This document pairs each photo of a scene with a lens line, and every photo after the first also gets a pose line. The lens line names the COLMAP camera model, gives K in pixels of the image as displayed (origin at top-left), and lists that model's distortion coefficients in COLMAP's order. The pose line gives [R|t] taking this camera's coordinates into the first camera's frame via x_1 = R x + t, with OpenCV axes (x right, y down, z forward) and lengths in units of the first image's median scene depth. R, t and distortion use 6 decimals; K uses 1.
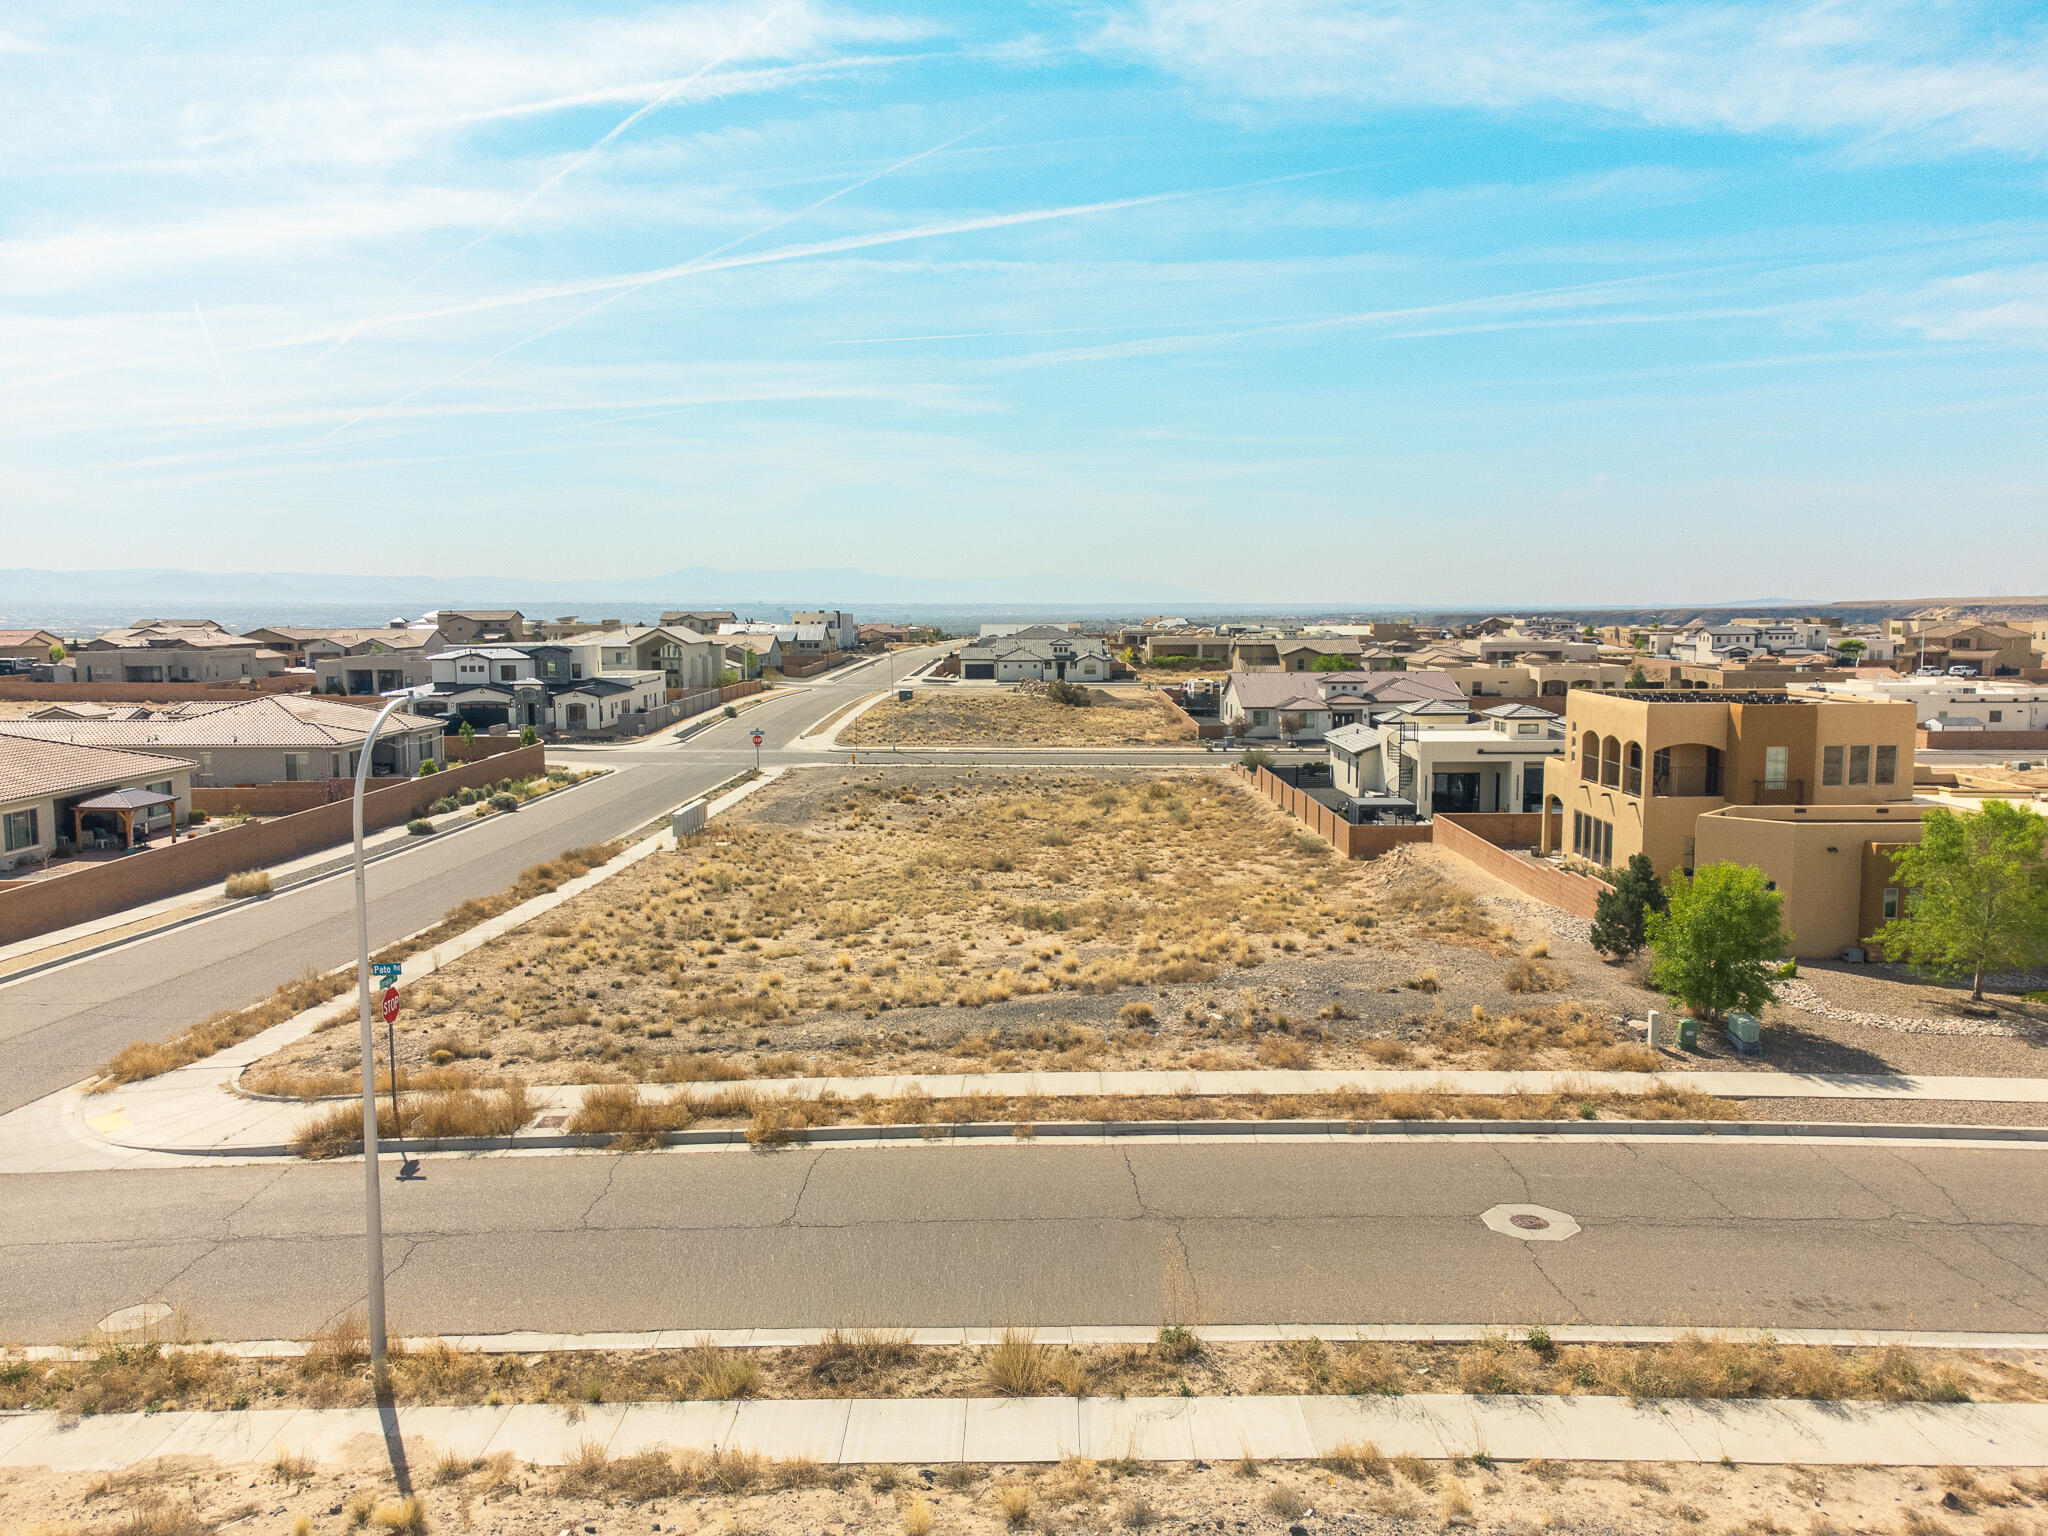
lens RADIAL K [[1506.9, 0, 1035.4], [0, 1506.9, 769.8], [0, 0, 1]] dist [0.058842, -0.104695]
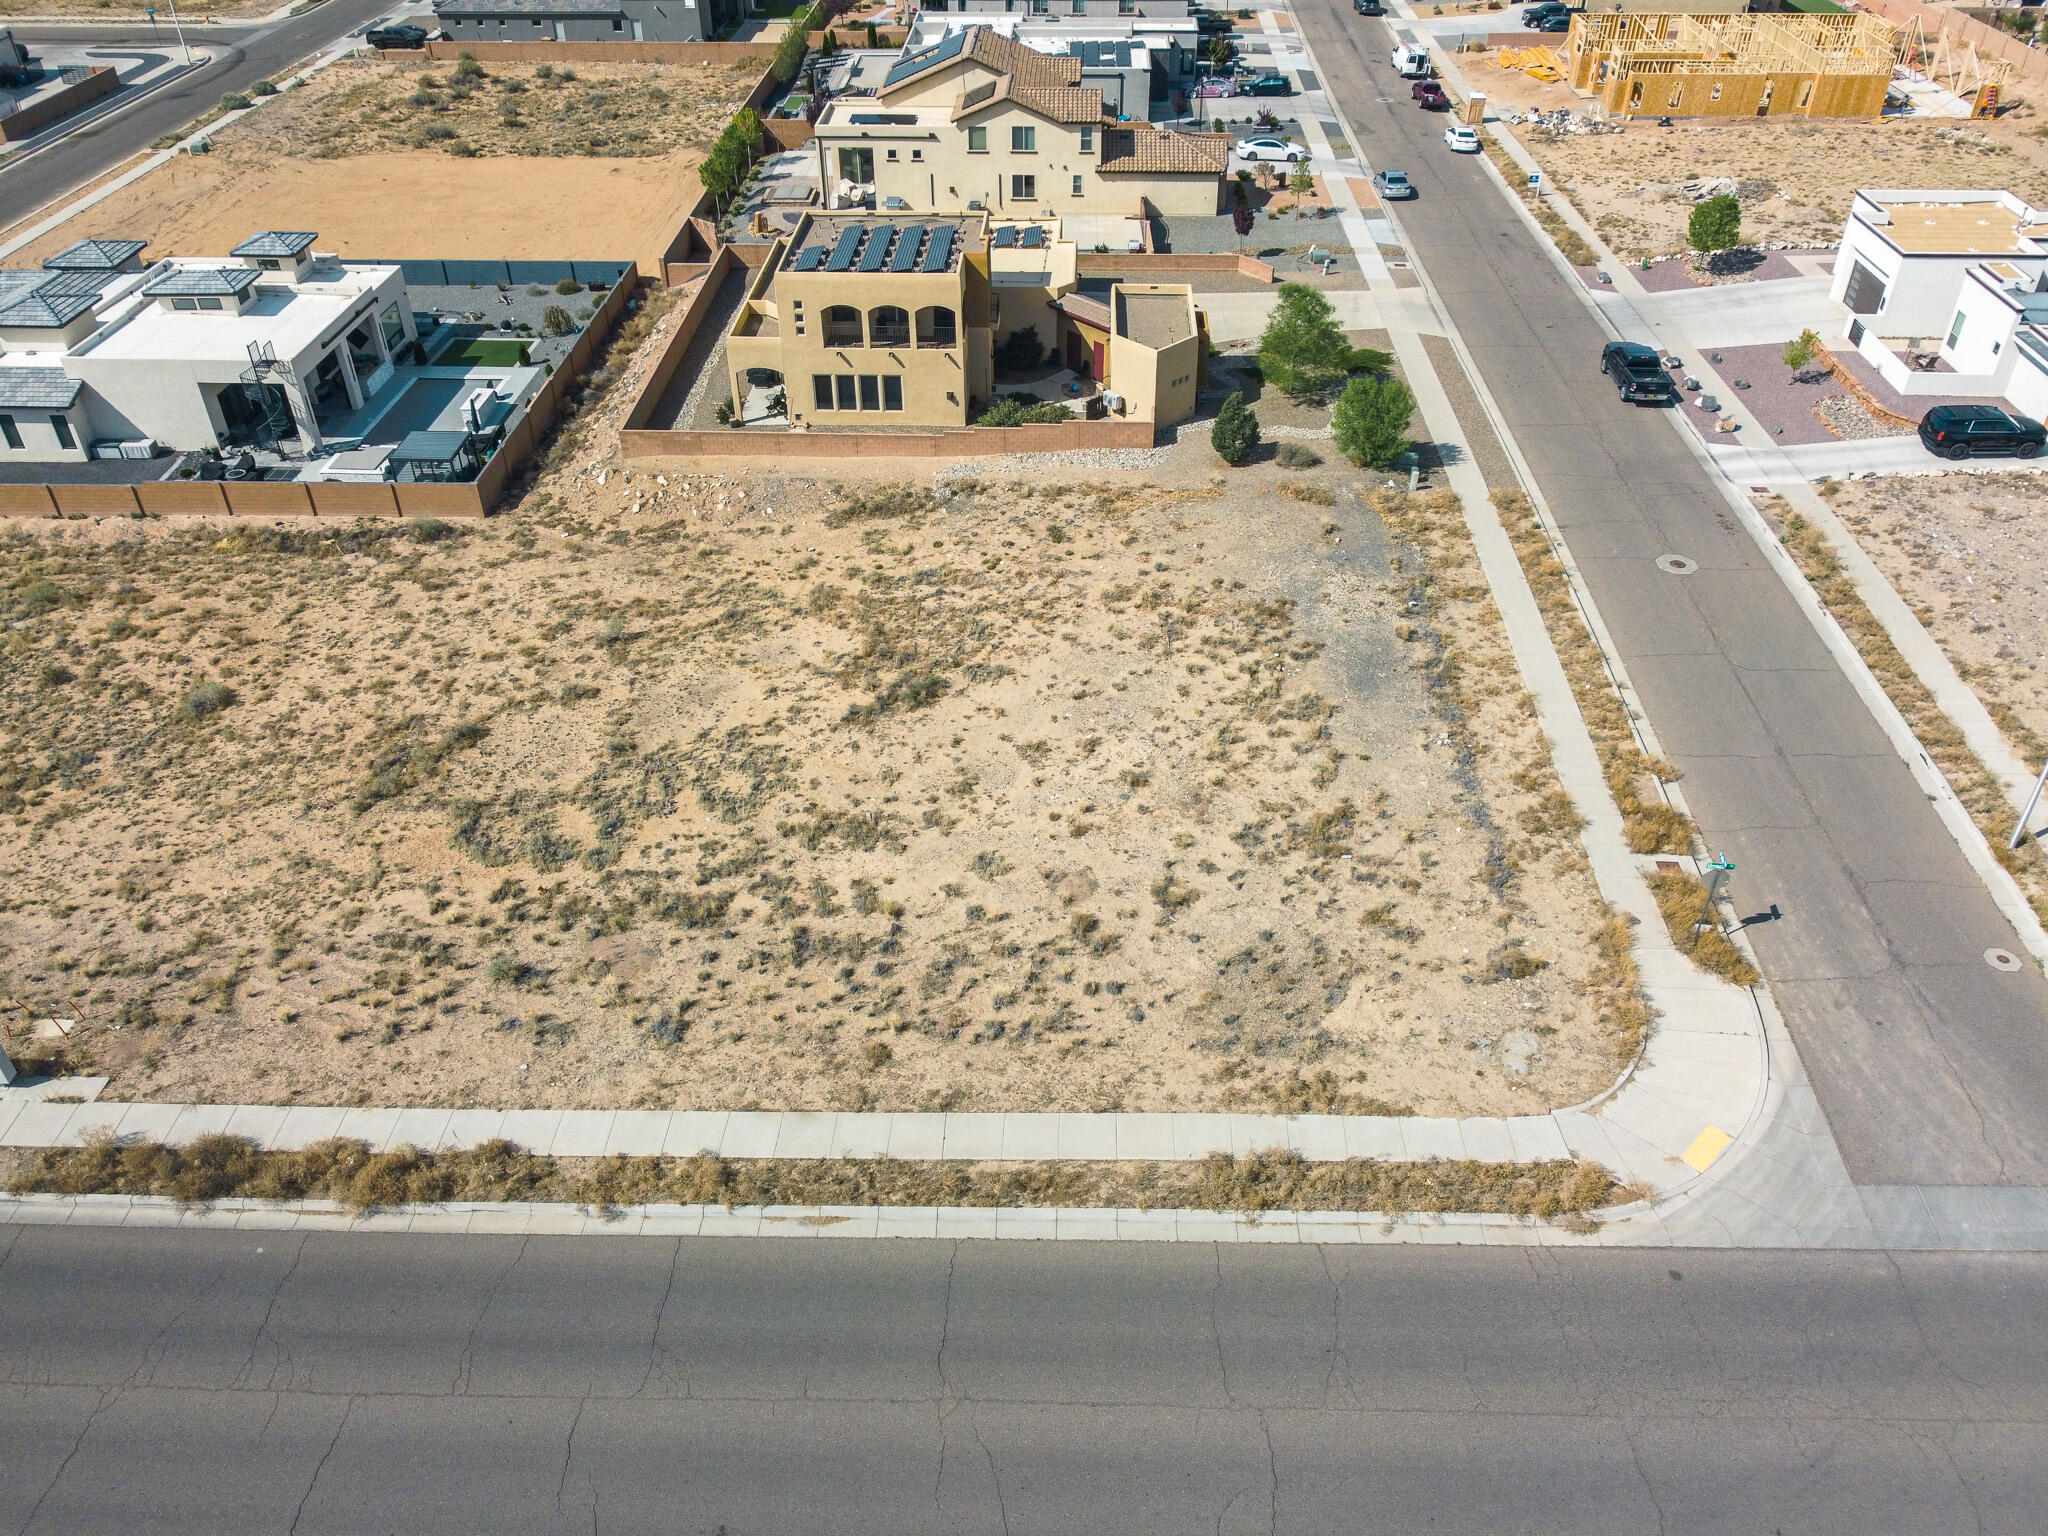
lens RADIAL K [[1551.9, 0, 1025.6], [0, 1551.9, 768.2], [0, 0, 1]] dist [0.003366, -0.014135]
pose [[0.032384, -0.601679, 0.798081, -1.312451], [0.116372, 0.795339, 0.594889, -0.722383], [-0.992678, 0.073610, 0.095775, 1.294901]]
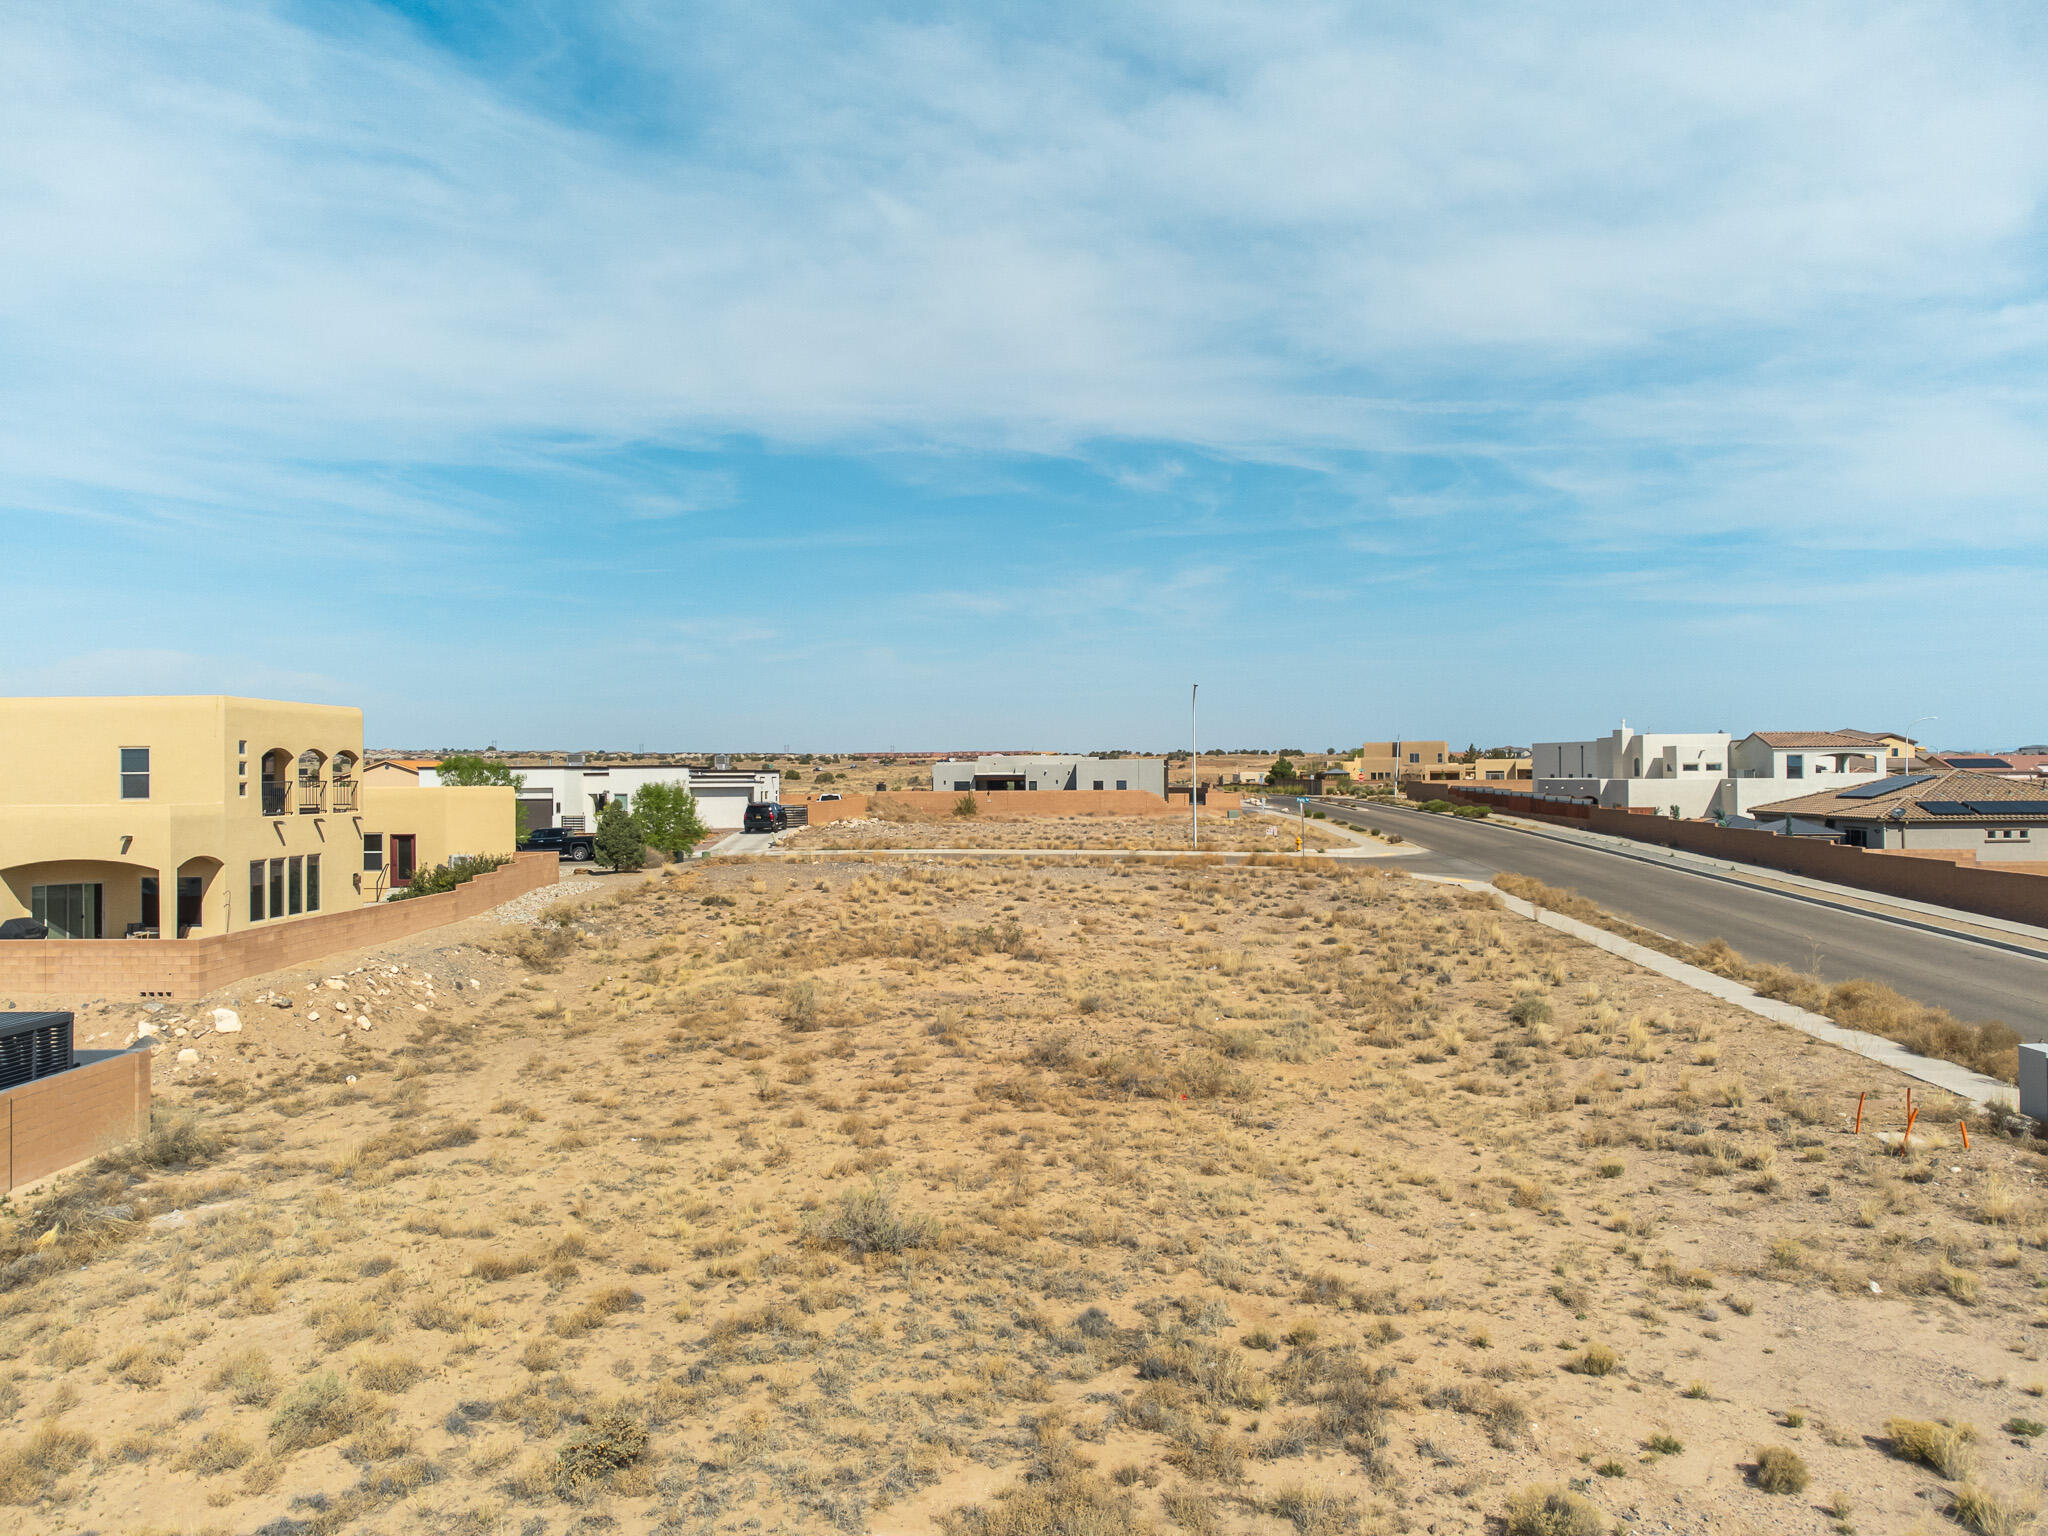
lens RADIAL K [[1523.1, 0, 1024.0], [0, 1523.1, 768.0], [0, 0, 1]] dist [0.014585, 0.012020]
pose [[-0.999557, 0.009697, 0.028151, -0.054517], [0.012671, 0.994129, 0.107455, -0.156772], [-0.026944, 0.107764, -0.993811, 2.947028]]
